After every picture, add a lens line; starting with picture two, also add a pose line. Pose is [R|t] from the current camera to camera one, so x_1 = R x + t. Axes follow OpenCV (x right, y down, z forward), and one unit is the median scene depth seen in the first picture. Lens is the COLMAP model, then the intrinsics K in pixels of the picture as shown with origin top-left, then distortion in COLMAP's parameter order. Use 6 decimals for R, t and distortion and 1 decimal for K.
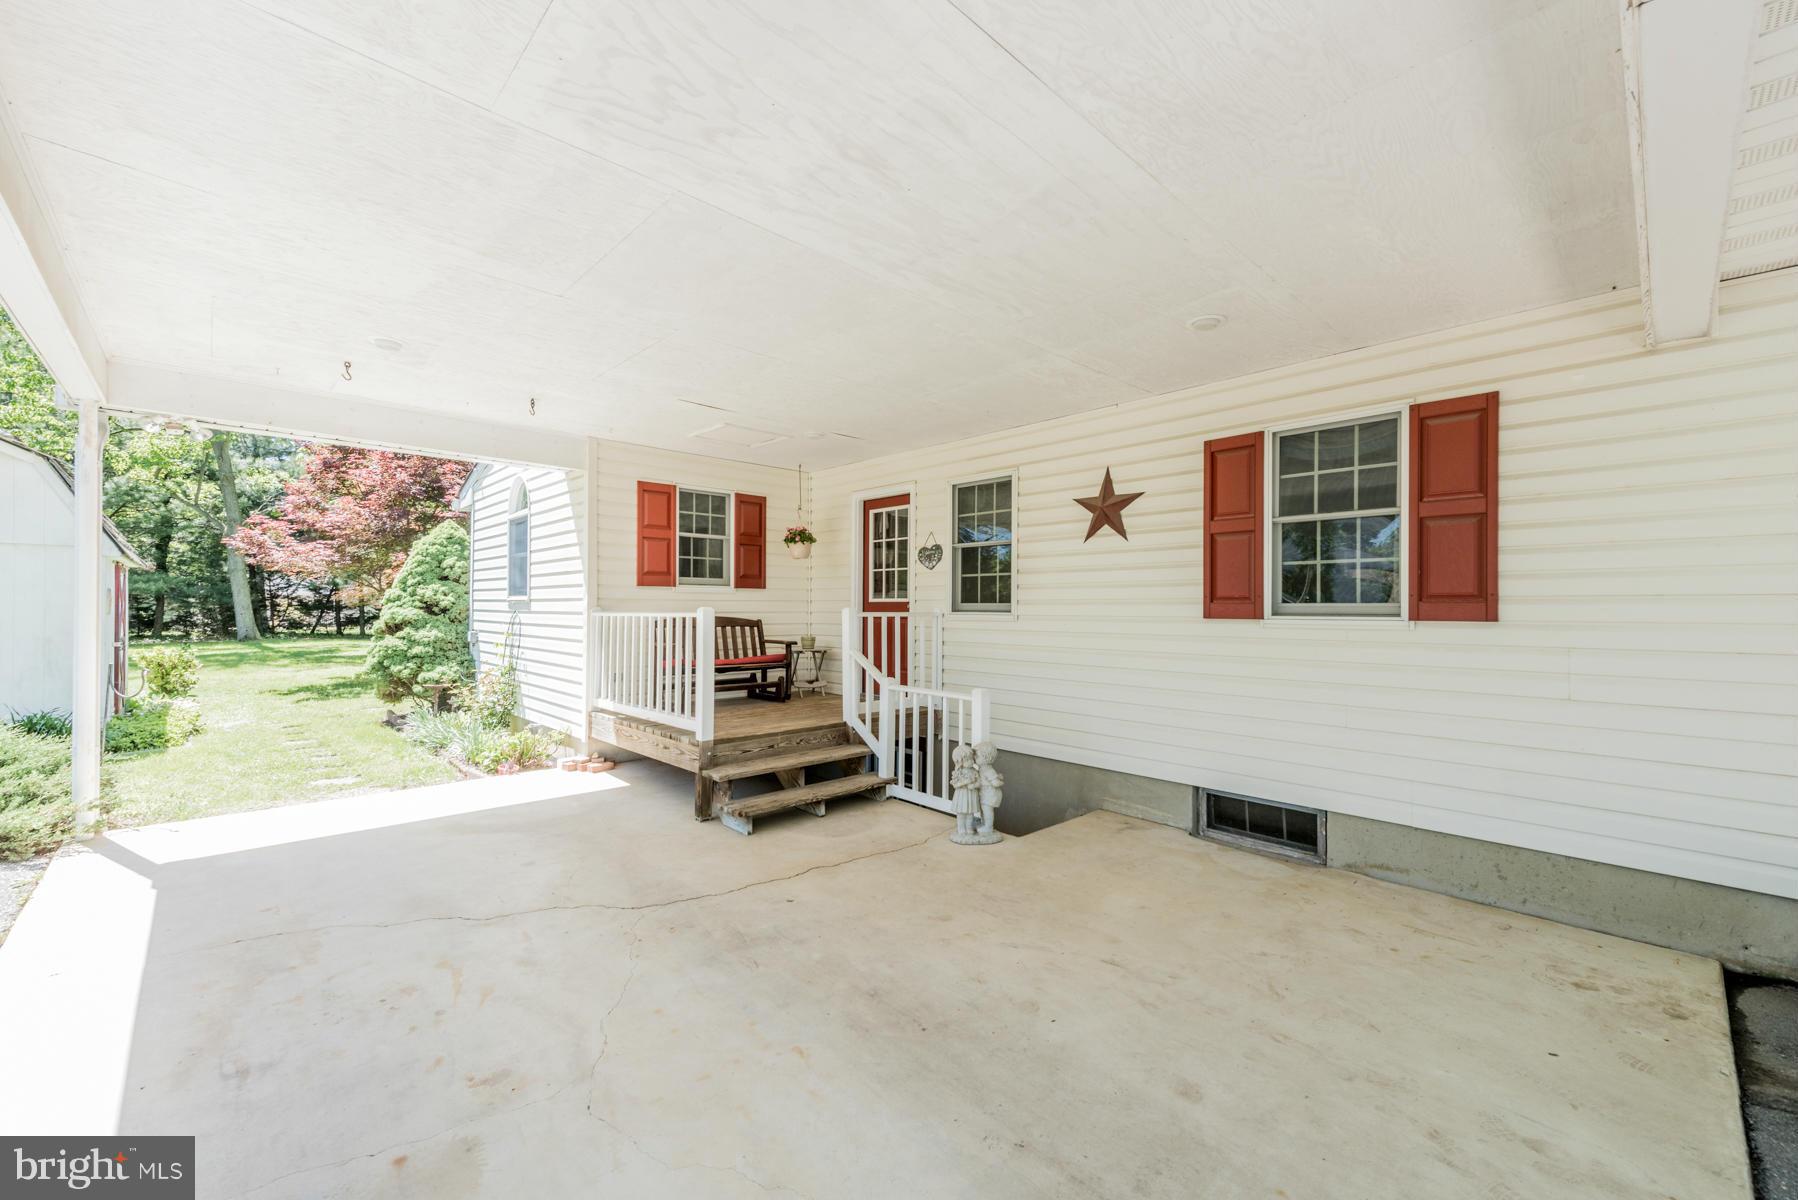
lens RADIAL K [[703.5, 0, 892.1], [0, 703.5, 603.8], [0, 0, 1]] dist [0.021131, -0.005428]
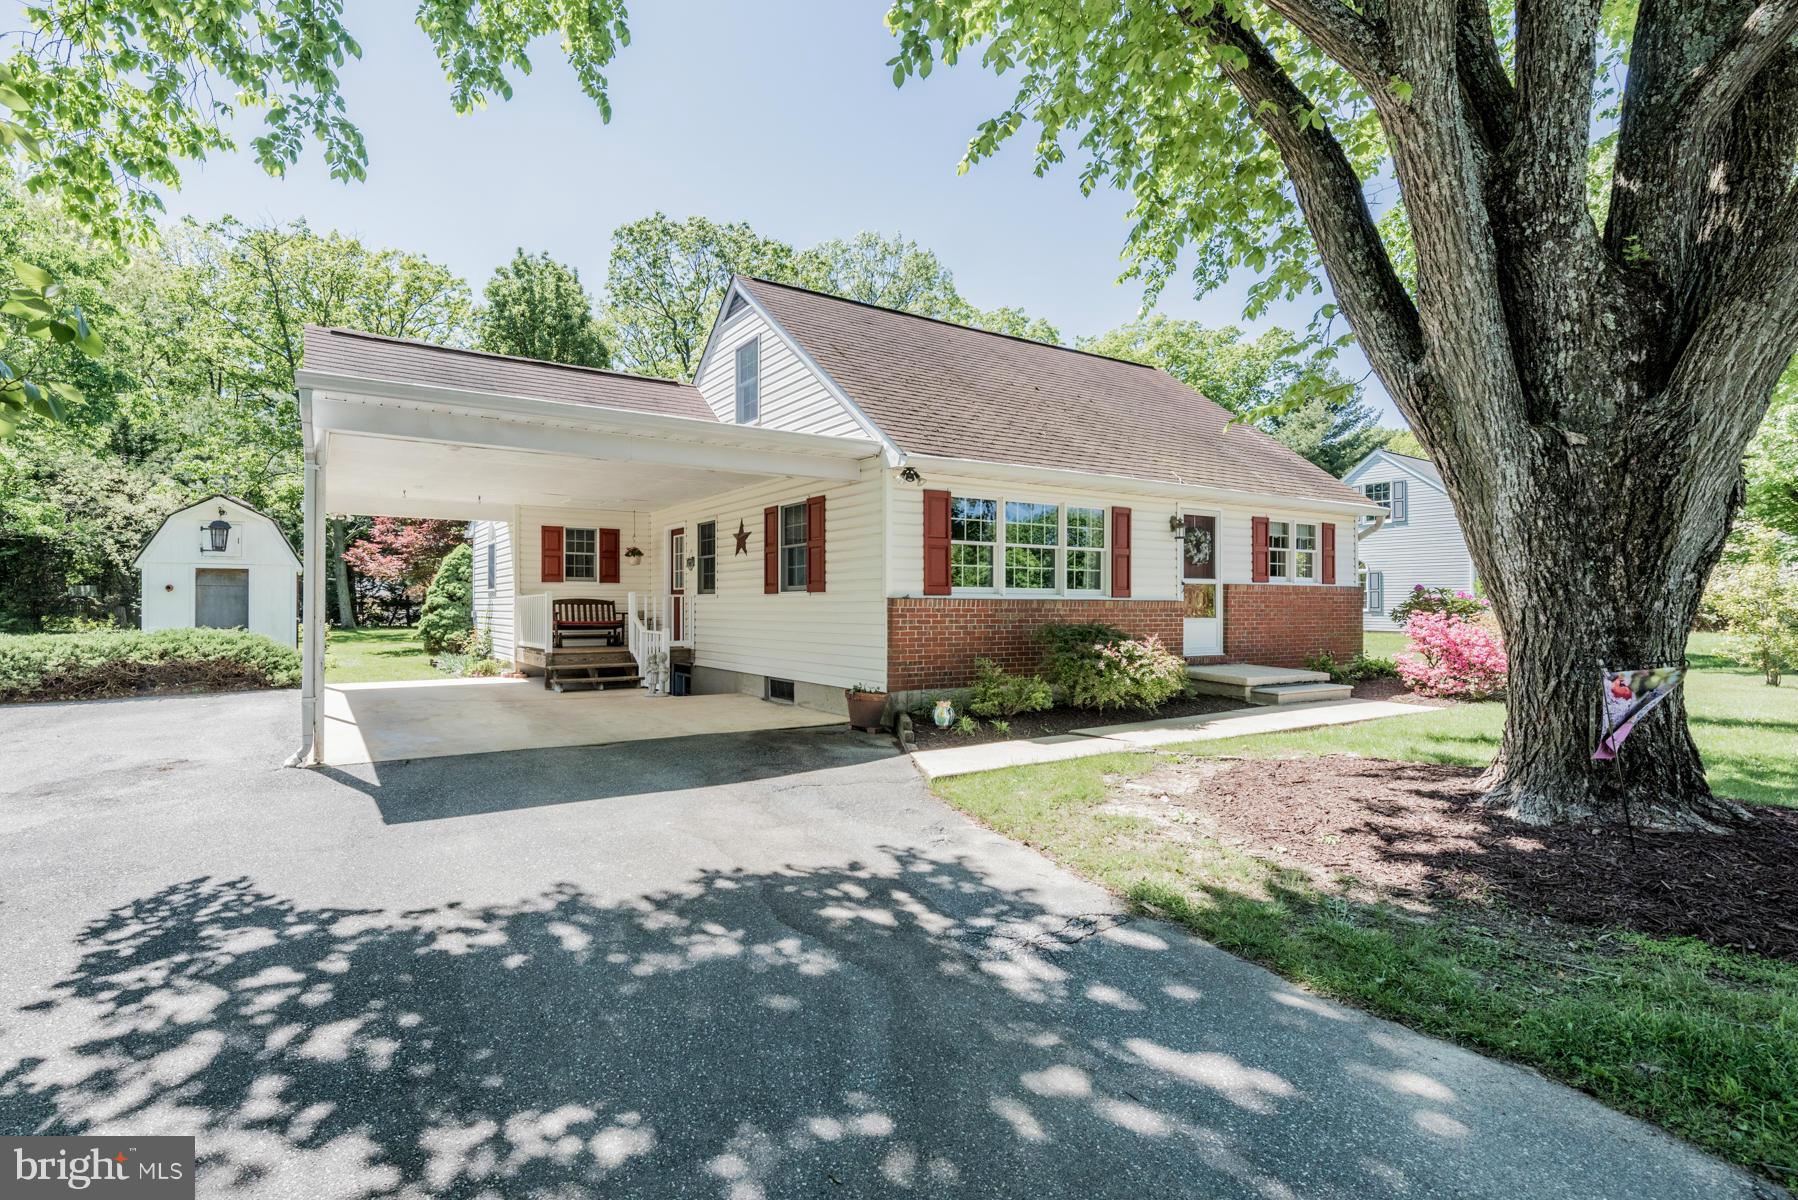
lens RADIAL K [[863.0, 0, 812.6], [0, 863.0, 600.3], [0, 0, 1]] dist [0.023115, -0.000055]
pose [[0.973966, -0.006636, -0.226597, 0.769994], [0.005105, 0.999960, -0.007342, 0.039221], [0.226637, 0.005994, 0.973961, -0.958169]]
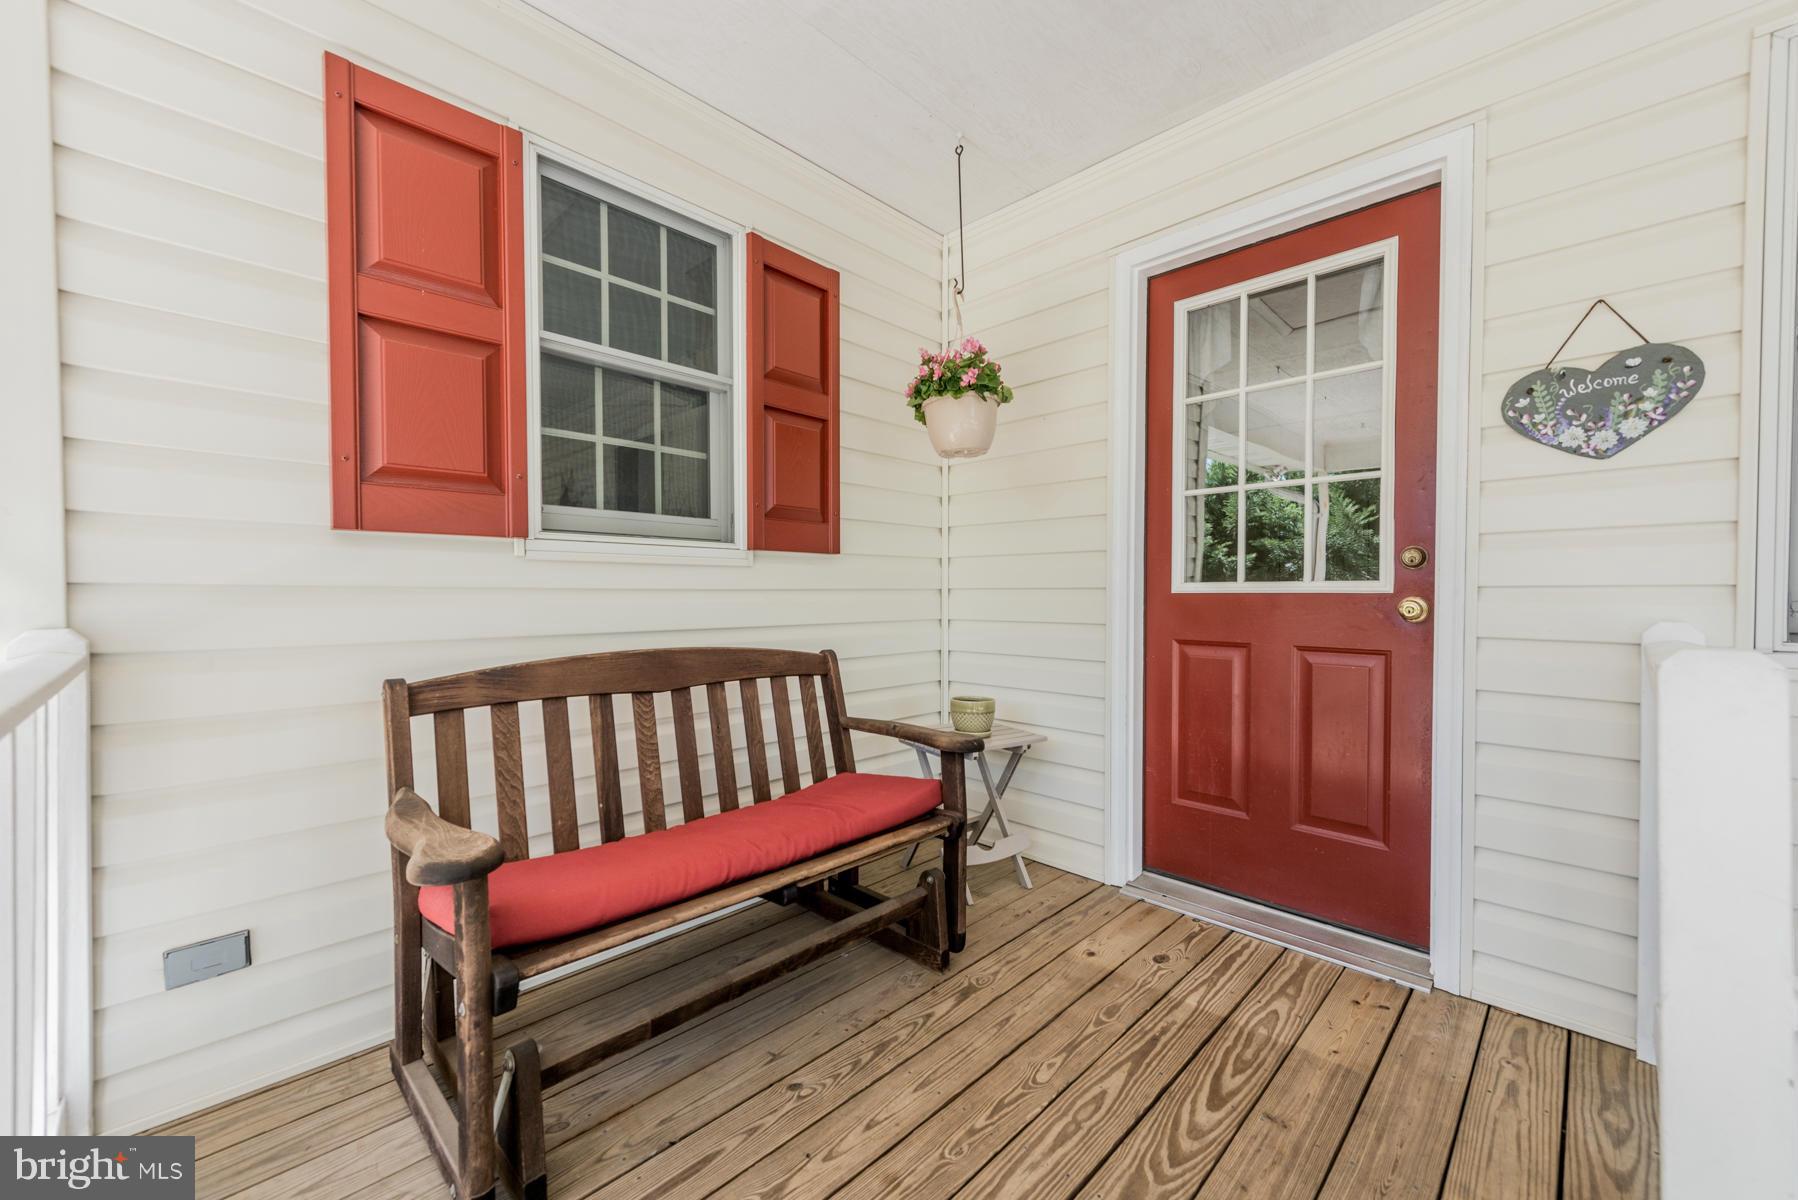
lens RADIAL K [[703.5, 0, 892.1], [0, 703.5, 603.8], [0, 0, 1]] dist [0.021131, -0.005428]
pose [[0.999785, -0.003388, 0.020451, -0.167228], [0.002961, 0.999777, 0.020886, -0.004996], [-0.020517, -0.020821, 0.999573, 0.690869]]
